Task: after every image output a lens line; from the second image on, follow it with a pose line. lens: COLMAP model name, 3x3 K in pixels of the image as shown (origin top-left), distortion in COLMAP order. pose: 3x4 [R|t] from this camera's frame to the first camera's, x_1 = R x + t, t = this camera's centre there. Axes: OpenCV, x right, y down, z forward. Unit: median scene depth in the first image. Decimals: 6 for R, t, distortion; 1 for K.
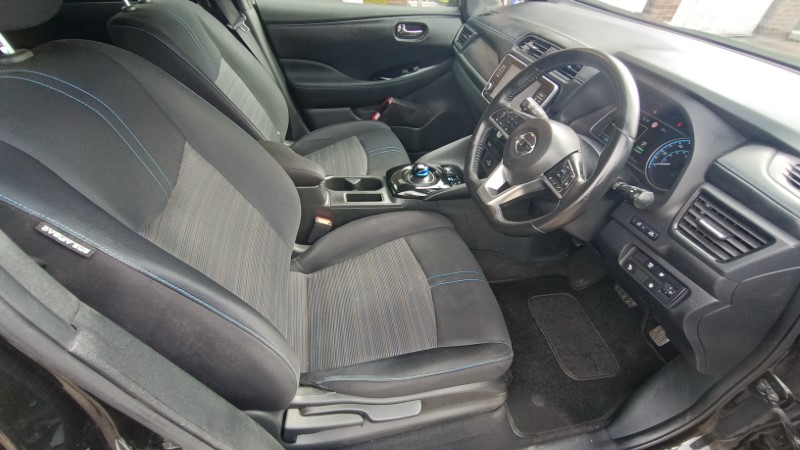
lens RADIAL K [[360.2, 0, 401.6], [0, 360.2, 222.2], [0, 0, 1]] dist [0.000827, 0.000314]
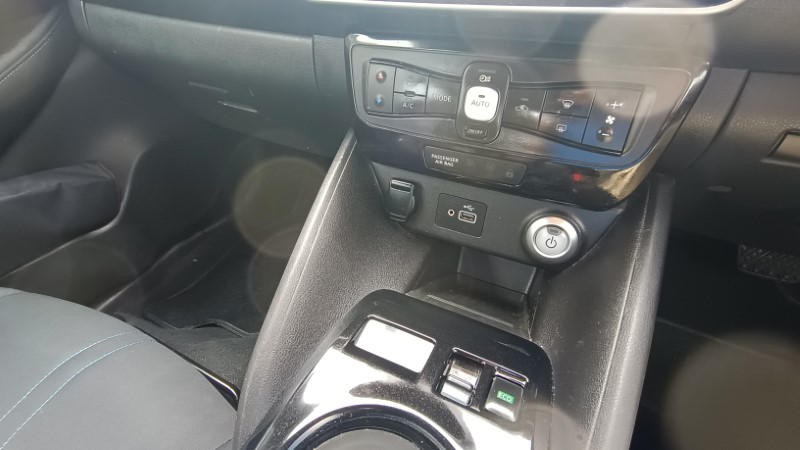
lens RADIAL K [[360.2, 0, 401.6], [0, 360.2, 222.2], [0, 0, 1]] dist [0.000827, 0.000314]
pose [[0.620576, -0.589738, 0.516813, 0.058036], [0.574916, 0.790386, 0.211569, -0.248600], [-0.533252, 0.165829, 0.829544, 0.784452]]
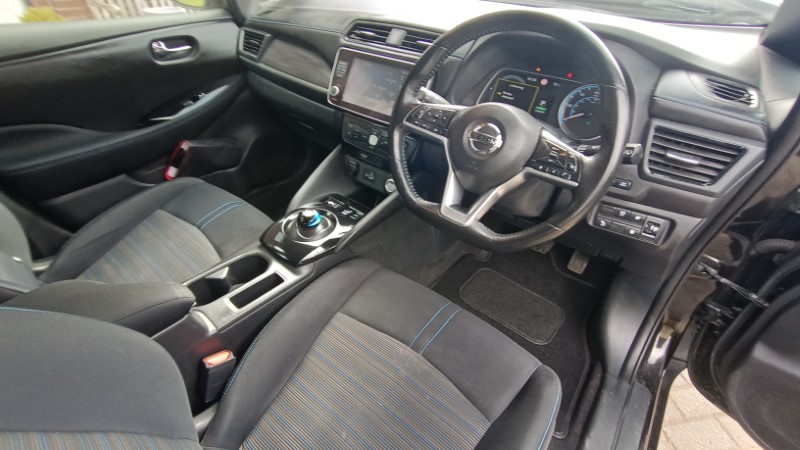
lens RADIAL K [[360.2, 0, 401.6], [0, 360.2, 222.2], [0, 0, 1]] dist [0.000827, 0.000314]
pose [[0.769495, -0.415083, 0.485370, -0.154375], [0.421260, 0.901100, 0.102755, -0.124707], [-0.480019, 0.125398, 0.868250, 0.249074]]
